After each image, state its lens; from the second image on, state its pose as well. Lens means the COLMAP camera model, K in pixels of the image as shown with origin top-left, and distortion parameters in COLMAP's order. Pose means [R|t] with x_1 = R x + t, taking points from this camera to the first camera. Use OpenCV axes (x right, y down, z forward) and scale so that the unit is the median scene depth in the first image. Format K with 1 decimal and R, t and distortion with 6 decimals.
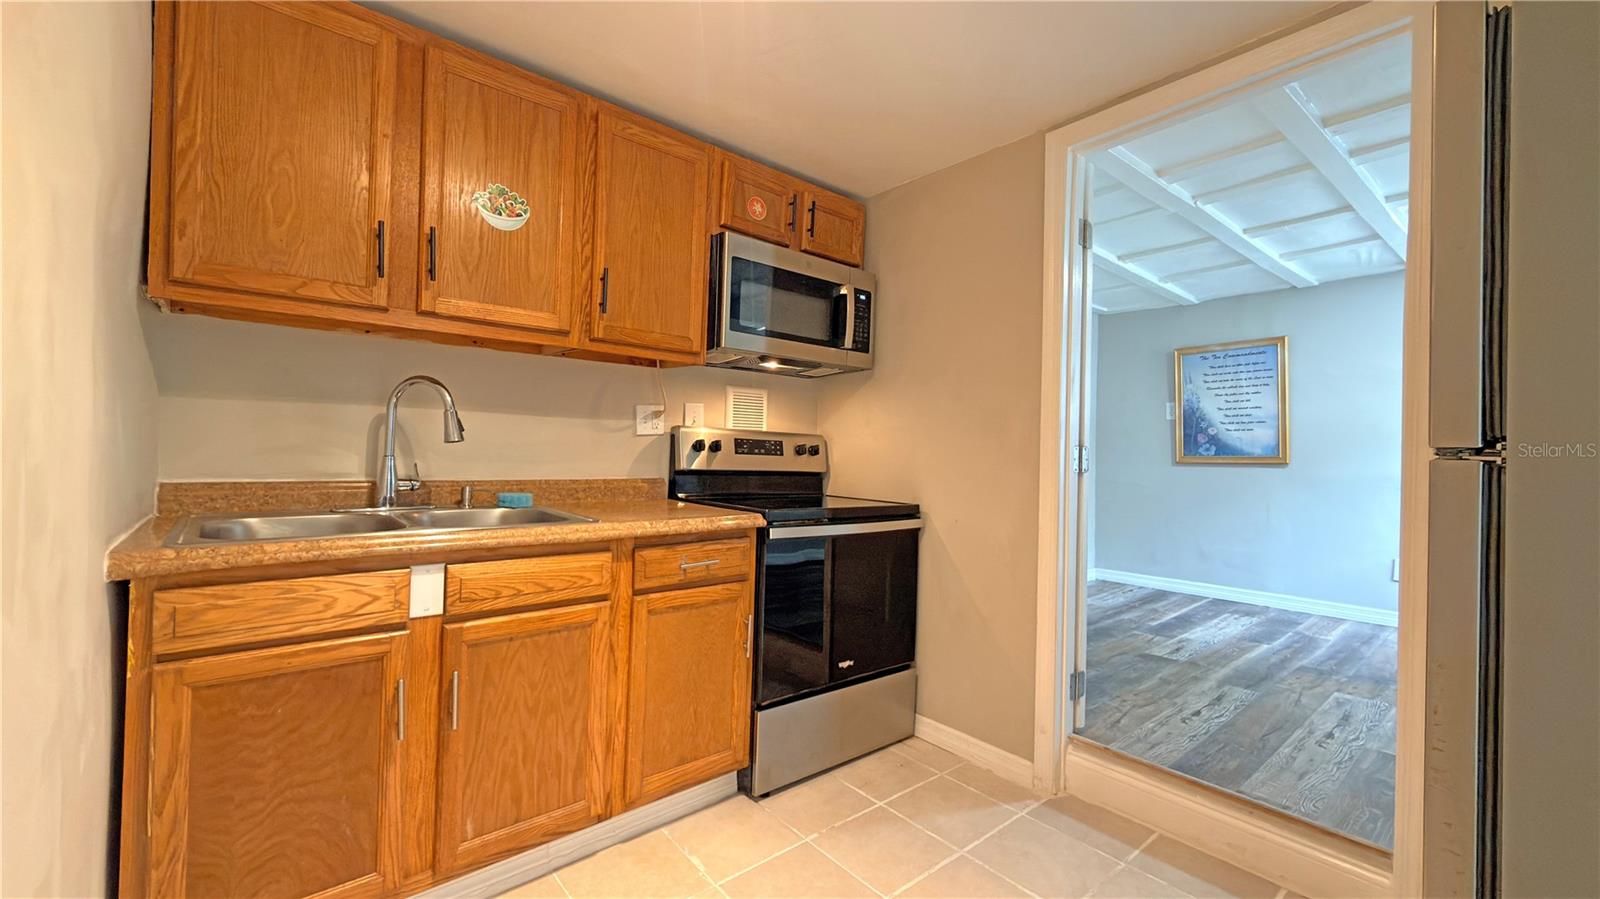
lens RADIAL K [[641.5, 0, 798.5], [0, 641.5, 449.3], [0, 0, 1]] dist [0.003036, -0.000324]
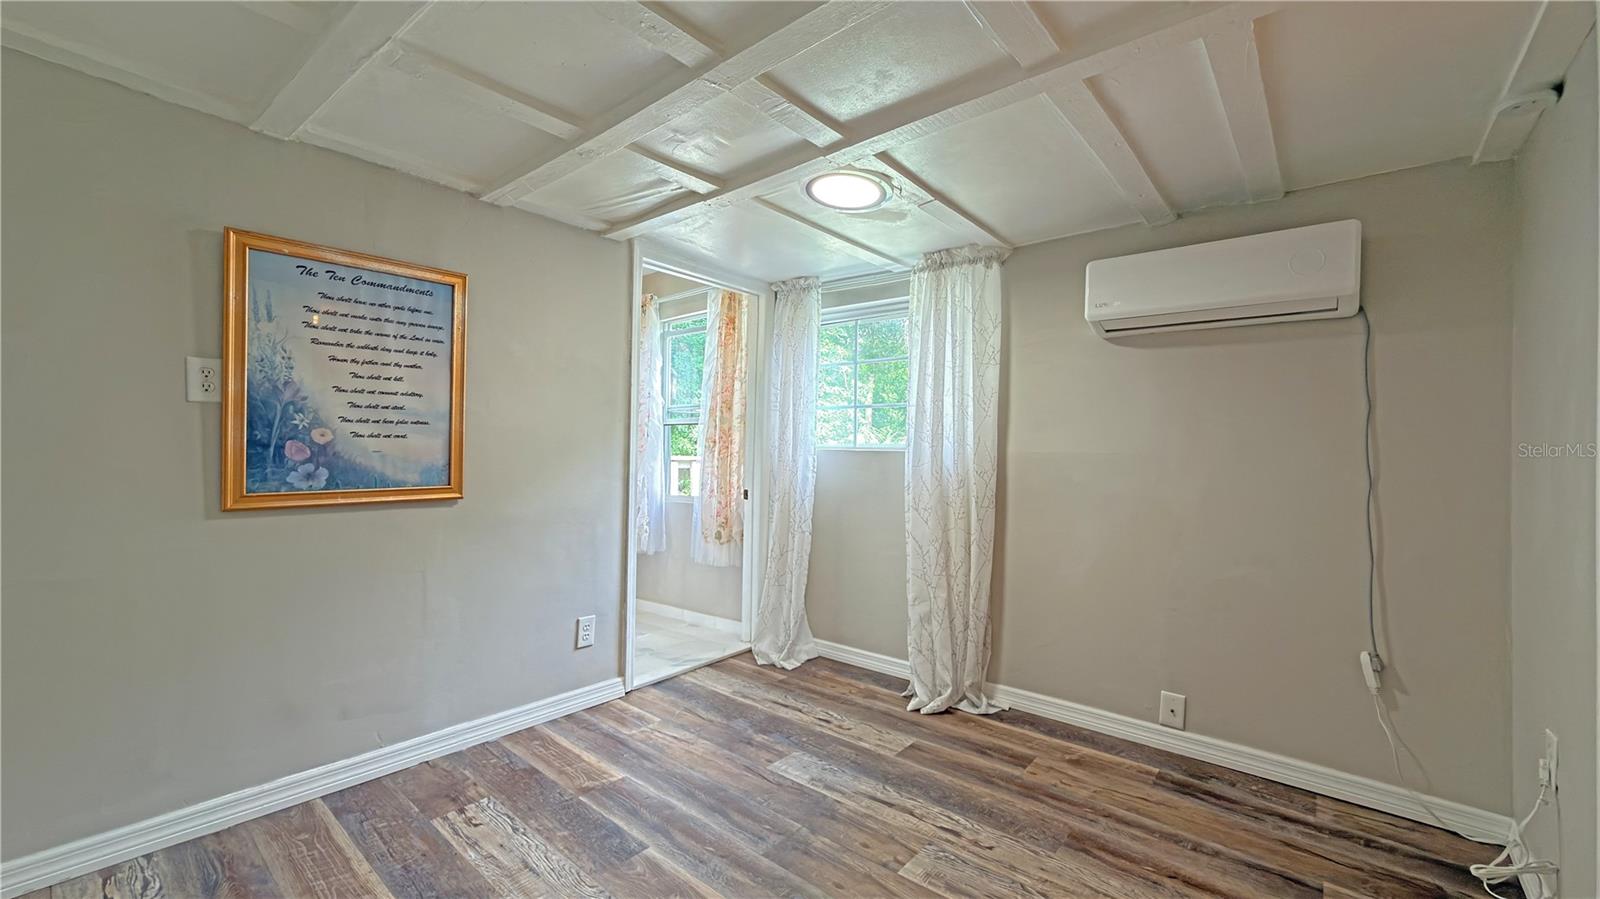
lens RADIAL K [[641.5, 0, 801.0], [0, 641.5, 450.2], [0, 0, 1]] dist [0.003036, -0.000324]
pose [[-0.176619, -0.015393, 0.984159, 0.138728], [-0.029684, 0.999506, 0.010306, -0.034440], [-0.983832, -0.027394, -0.176989, 0.777176]]
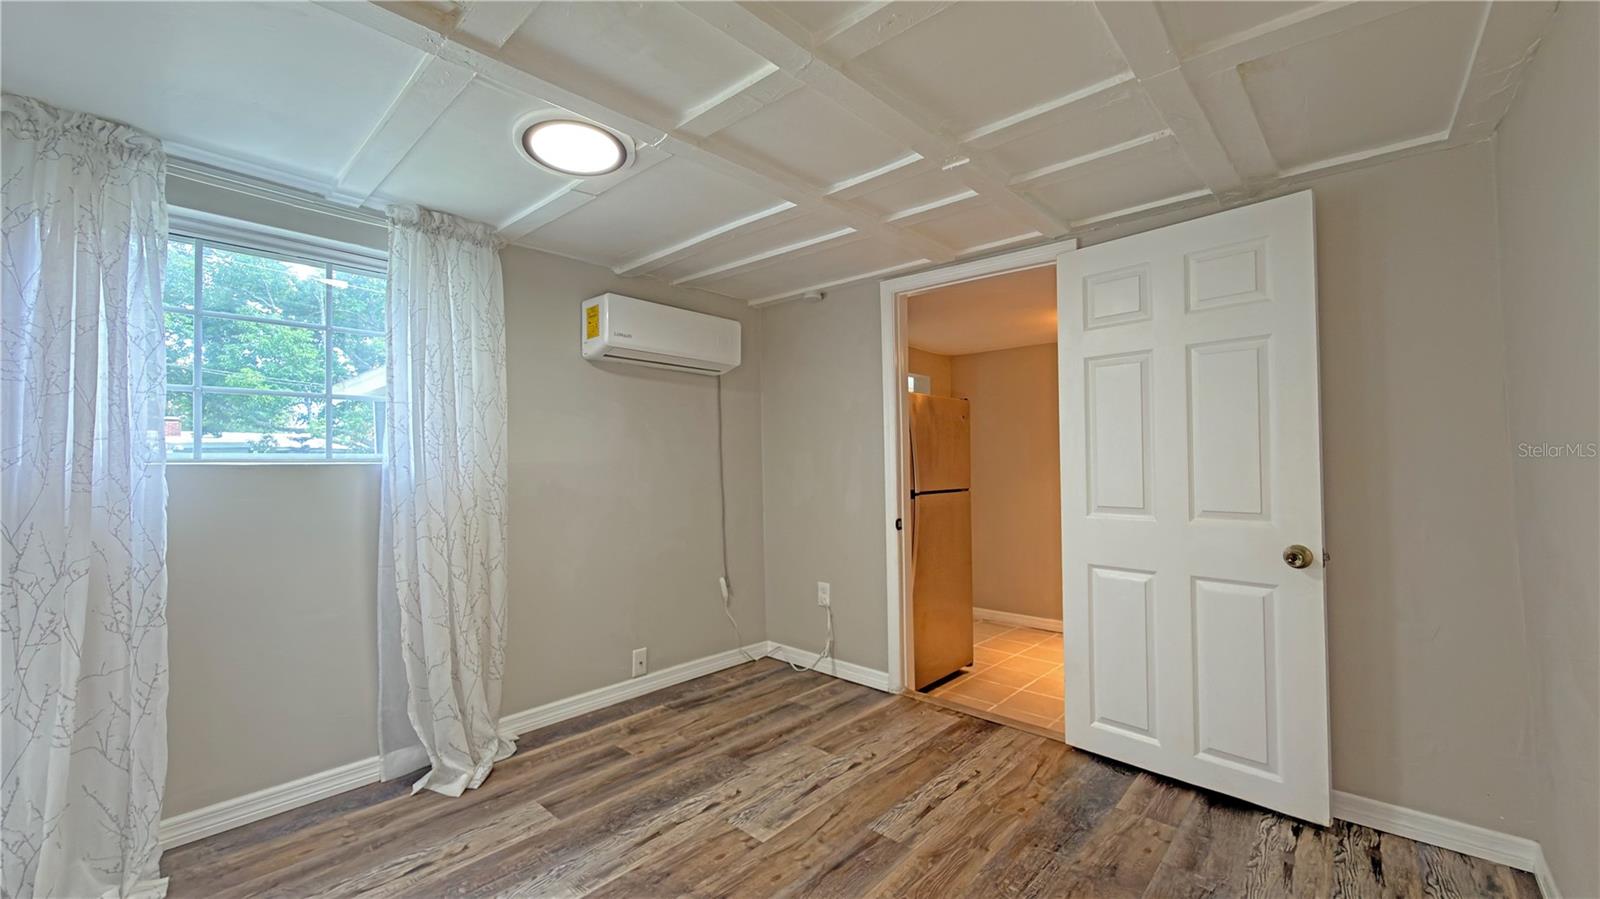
lens RADIAL K [[641.5, 0, 799.6], [0, 641.5, 446.4], [0, 0, 1]] dist [0.003036, -0.000324]
pose [[-0.990123, -0.012338, -0.139659, 0.572621], [-0.007358, 0.999320, -0.036123, -0.026745], [0.140010, -0.034738, -0.989541, 1.104222]]
